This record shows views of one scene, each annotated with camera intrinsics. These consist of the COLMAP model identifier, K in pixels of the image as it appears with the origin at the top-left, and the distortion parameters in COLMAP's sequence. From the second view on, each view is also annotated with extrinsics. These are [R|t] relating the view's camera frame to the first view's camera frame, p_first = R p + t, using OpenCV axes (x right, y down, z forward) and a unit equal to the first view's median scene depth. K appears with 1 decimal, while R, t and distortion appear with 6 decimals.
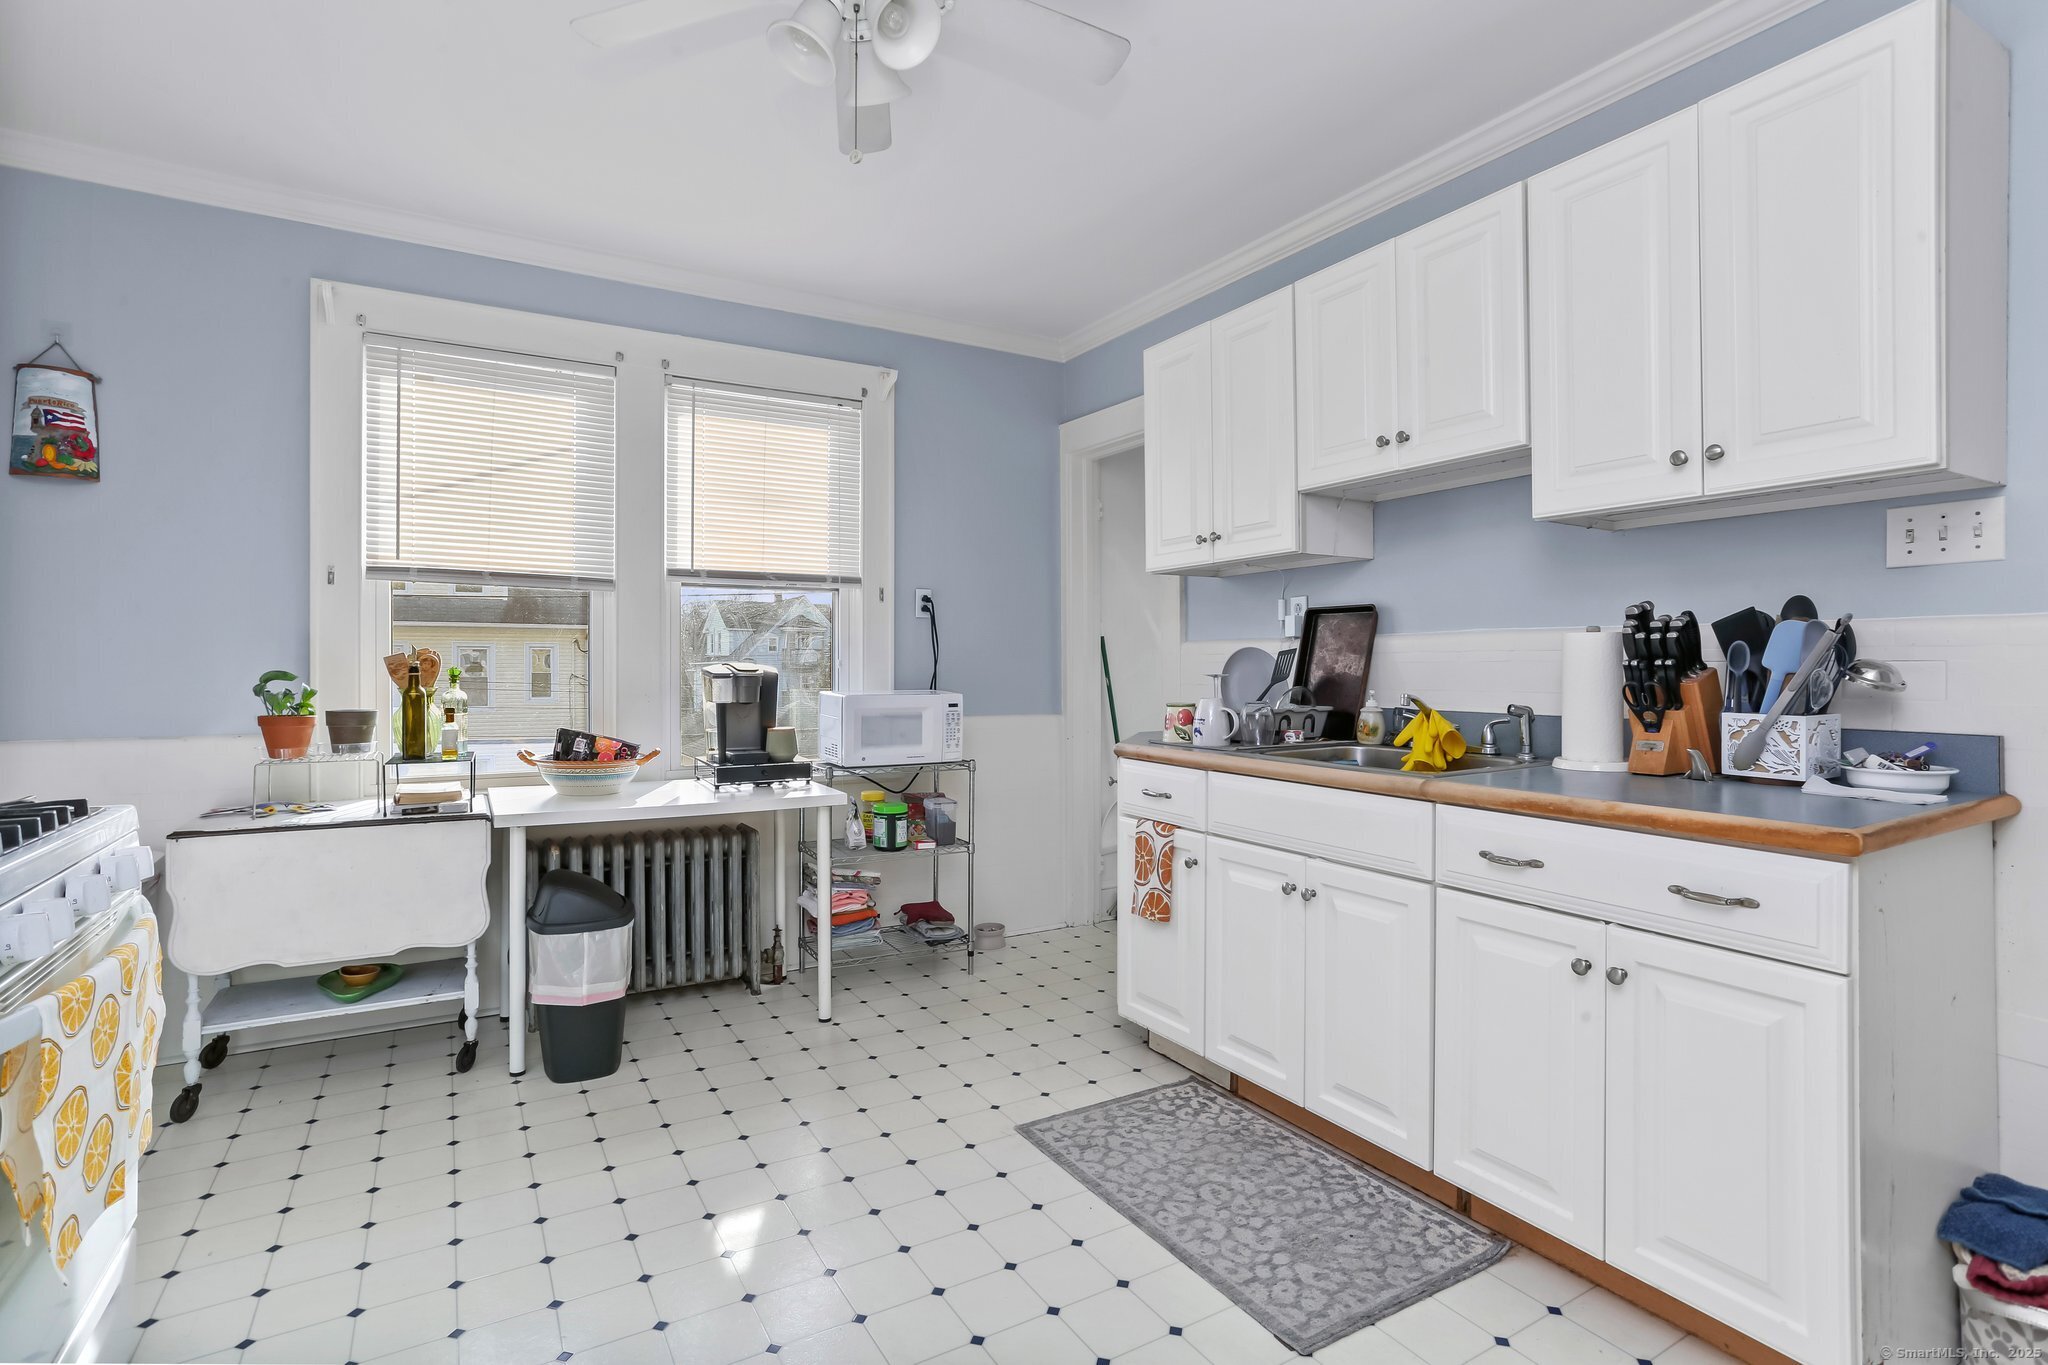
lens RADIAL K [[1001.2, 0, 1017.5], [0, 1001.2, 660.3], [0, 0, 1]] dist [-0.072741, 0.047292]
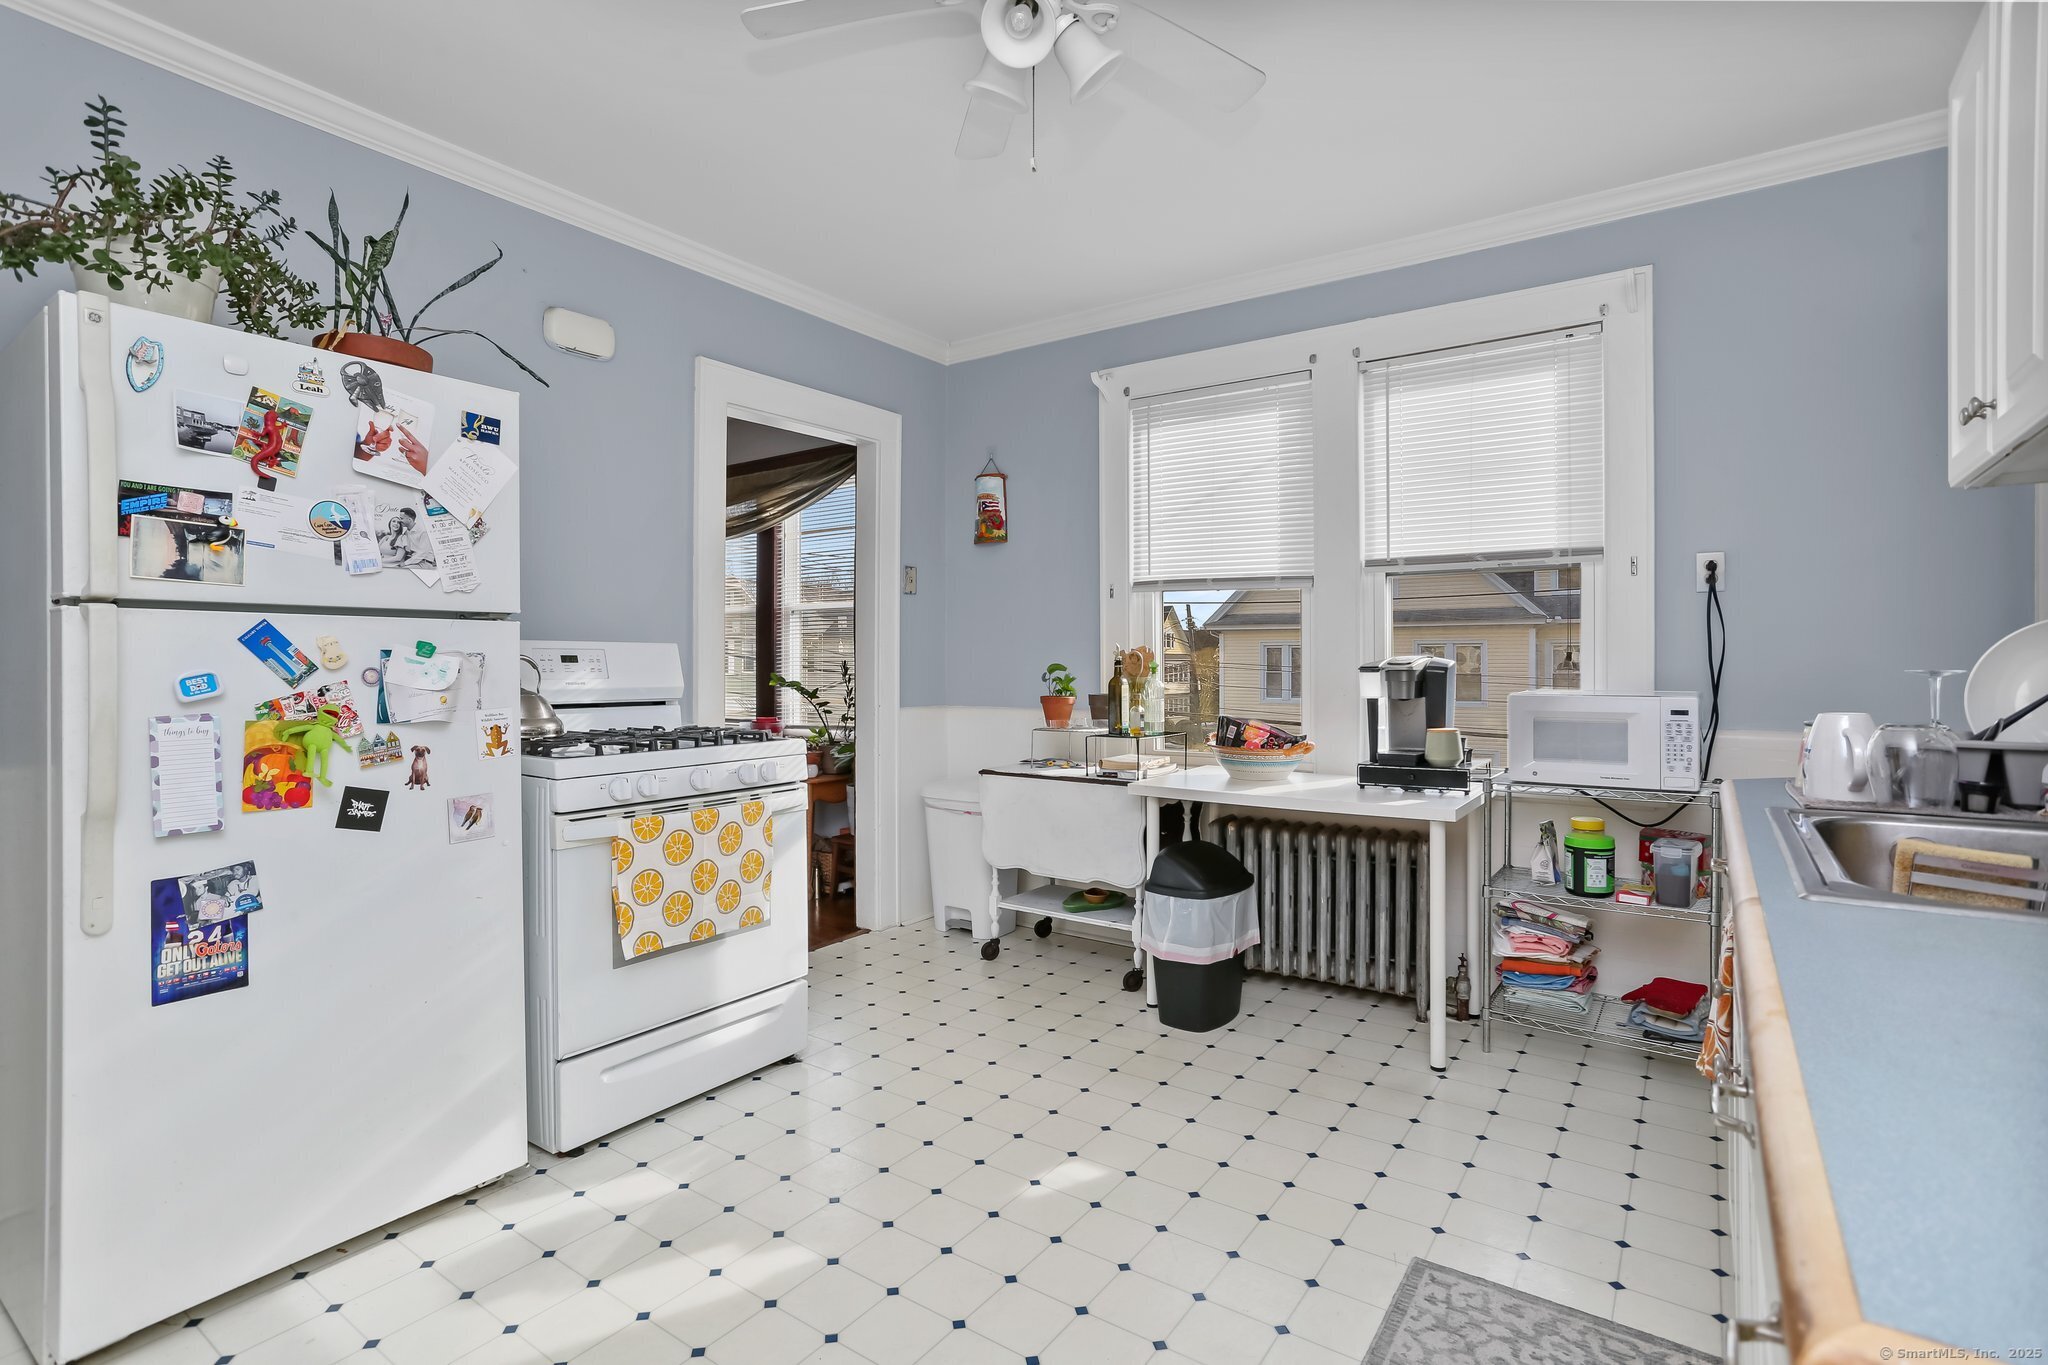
lens RADIAL K [[985.4, 0, 1027.5], [0, 985.4, 671.7], [0, 0, 1]] dist [-0.051528, 0.031363]
pose [[0.411319, 0.005490, -0.911475, 0.505852], [0.003157, 0.999967, 0.007448, 0.011917], [0.911486, -0.005941, 0.411289, 0.386127]]
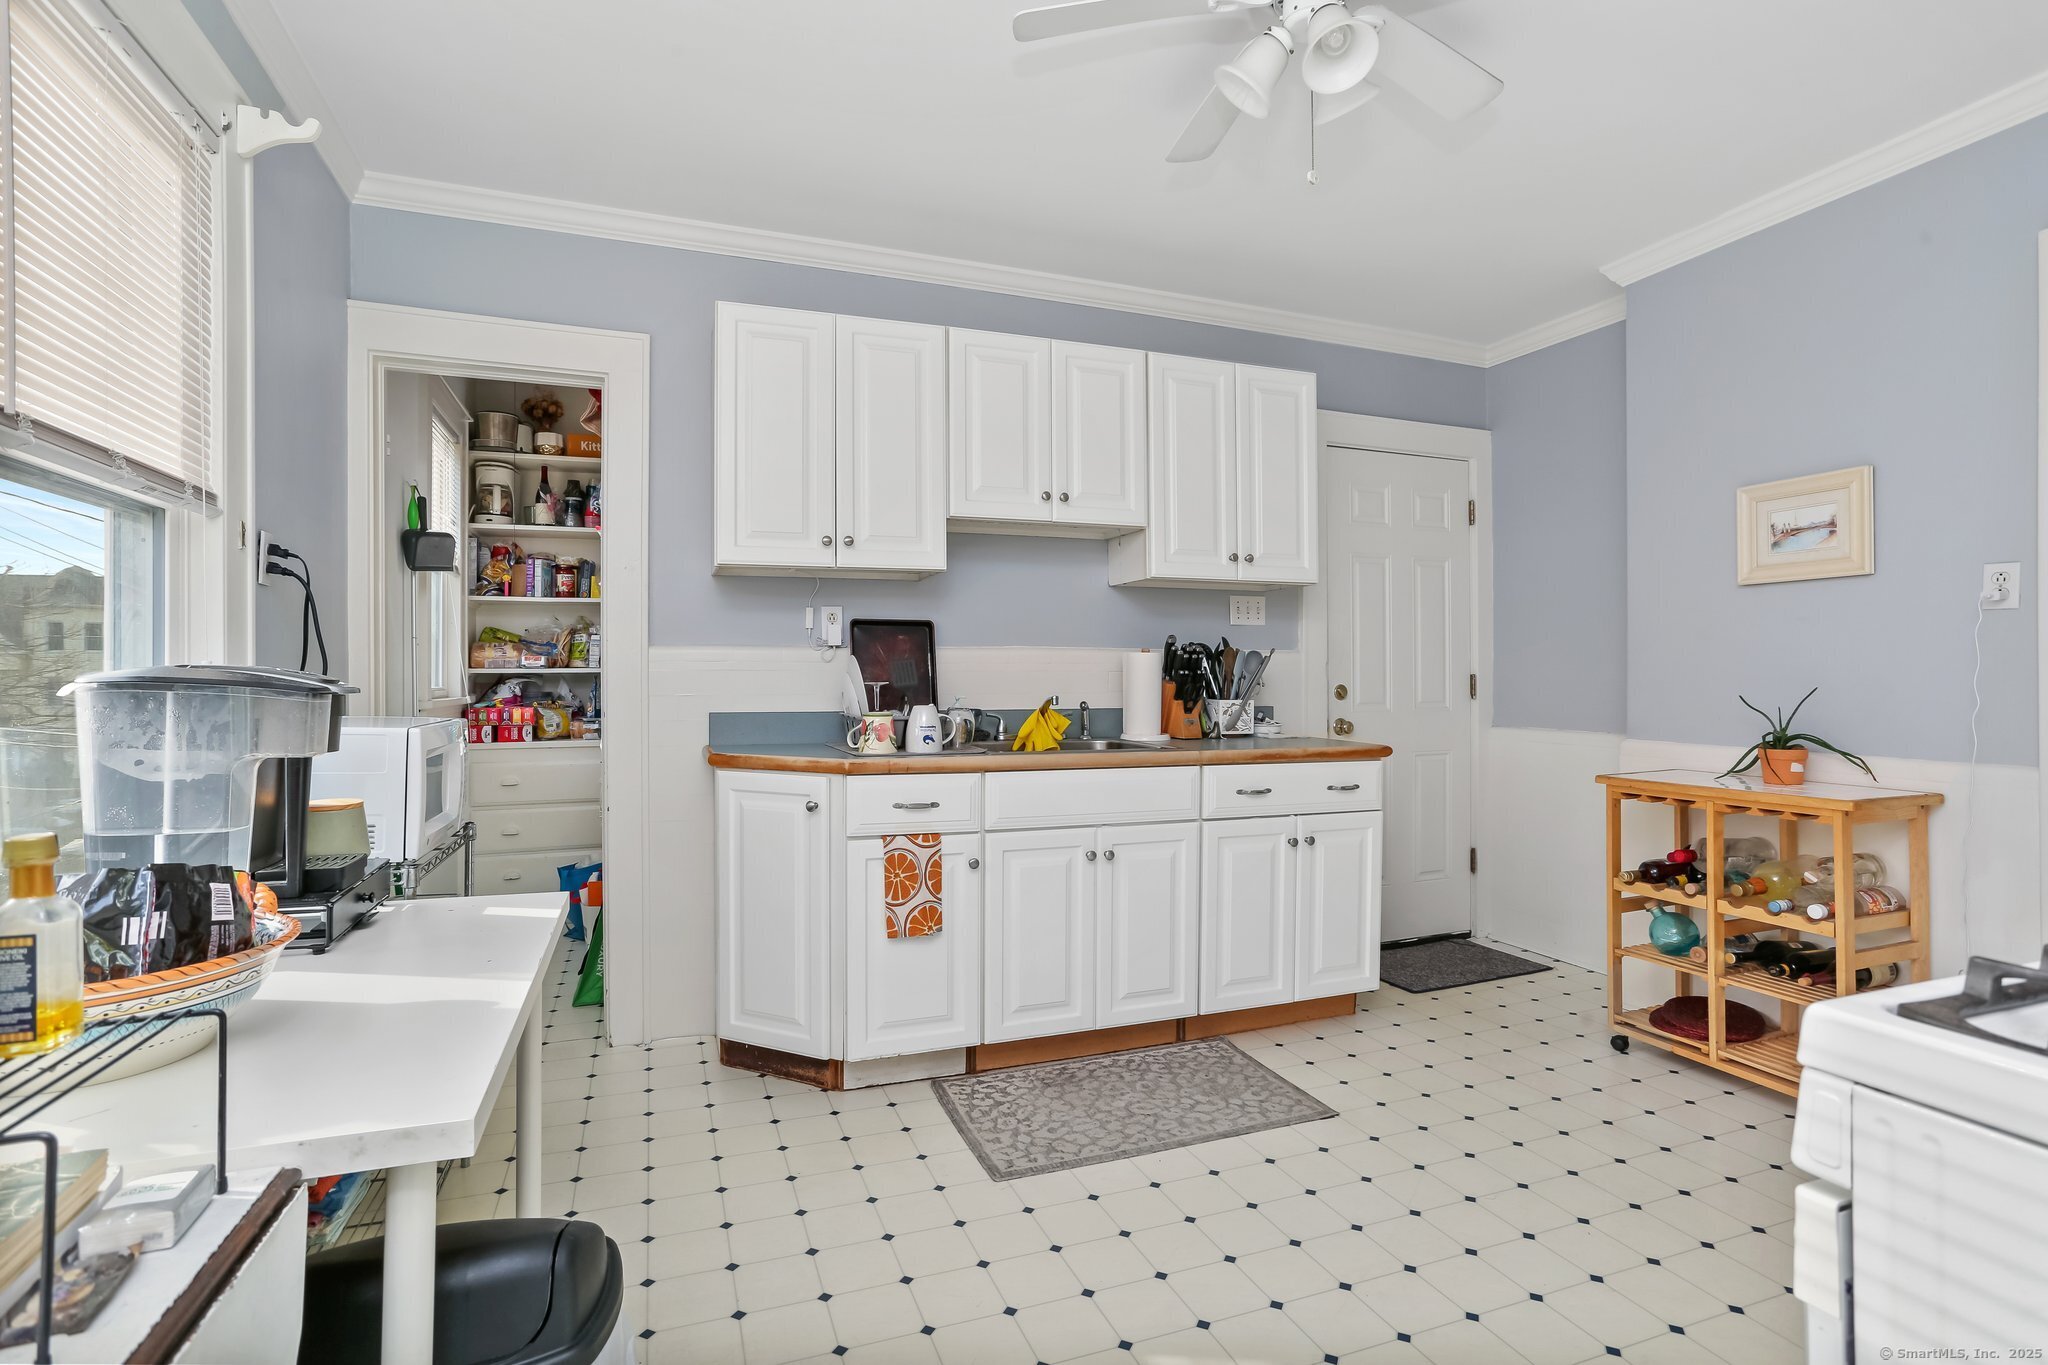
lens RADIAL K [[985.4, 0, 1027.5], [0, 985.4, 671.7], [0, 0, 1]] dist [-0.051528, 0.031363]
pose [[0.168139, 0.004527, 0.985753, -0.809530], [-0.000422, 0.999990, -0.004520, 0.007147], [-0.985763, 0.000344, 0.168139, 0.749551]]
